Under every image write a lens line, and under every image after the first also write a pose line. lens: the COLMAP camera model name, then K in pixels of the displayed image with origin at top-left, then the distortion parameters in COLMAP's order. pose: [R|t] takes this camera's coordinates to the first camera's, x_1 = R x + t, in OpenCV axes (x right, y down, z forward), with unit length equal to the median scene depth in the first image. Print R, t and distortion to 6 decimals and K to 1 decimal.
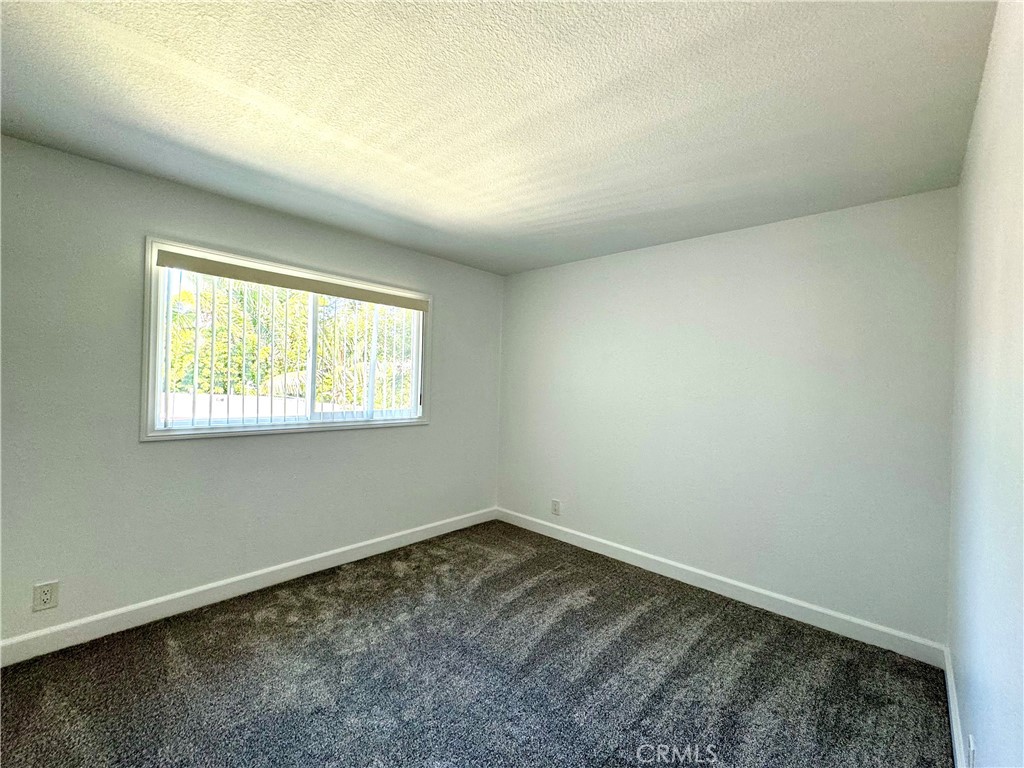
lens RADIAL K [[416.9, 0, 510.6], [0, 416.9, 382.8], [0, 0, 1]] dist [0.000385, 0.000225]
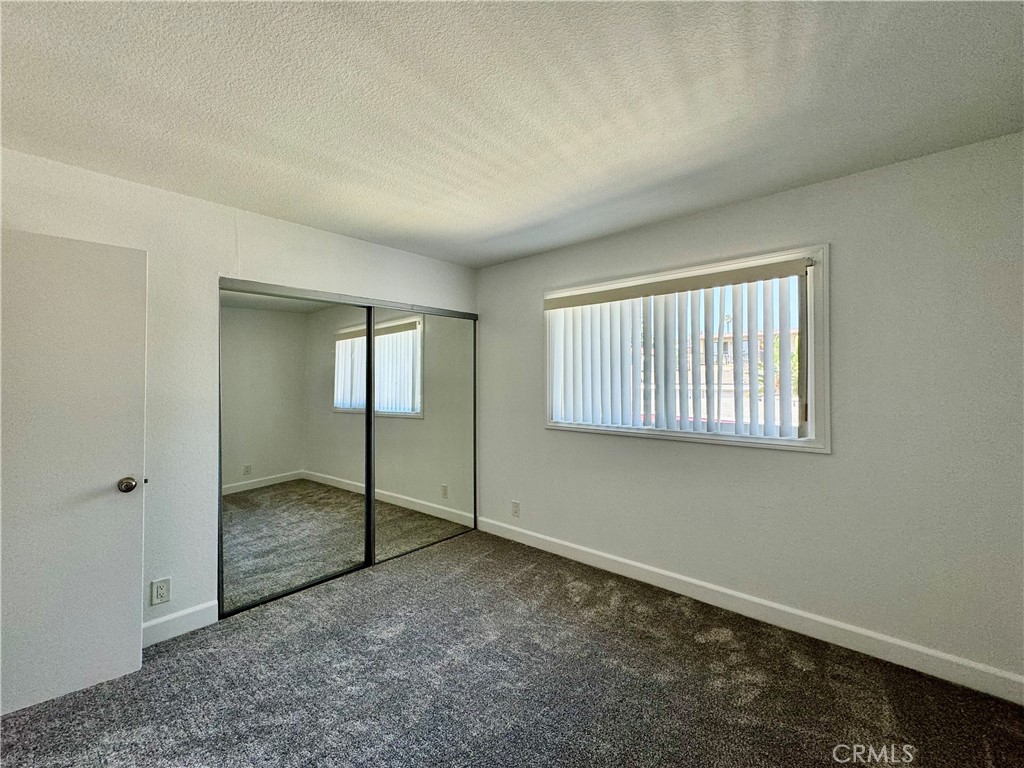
lens RADIAL K [[416.9, 0, 510.9], [0, 416.9, 381.1], [0, 0, 1]] dist [0.000385, 0.000225]
pose [[0.058910, -0.028765, -0.997849, 0.469763], [-0.000376, 0.999584, -0.028837, 0.011683], [0.998263, 0.002074, 0.058875, 0.596873]]
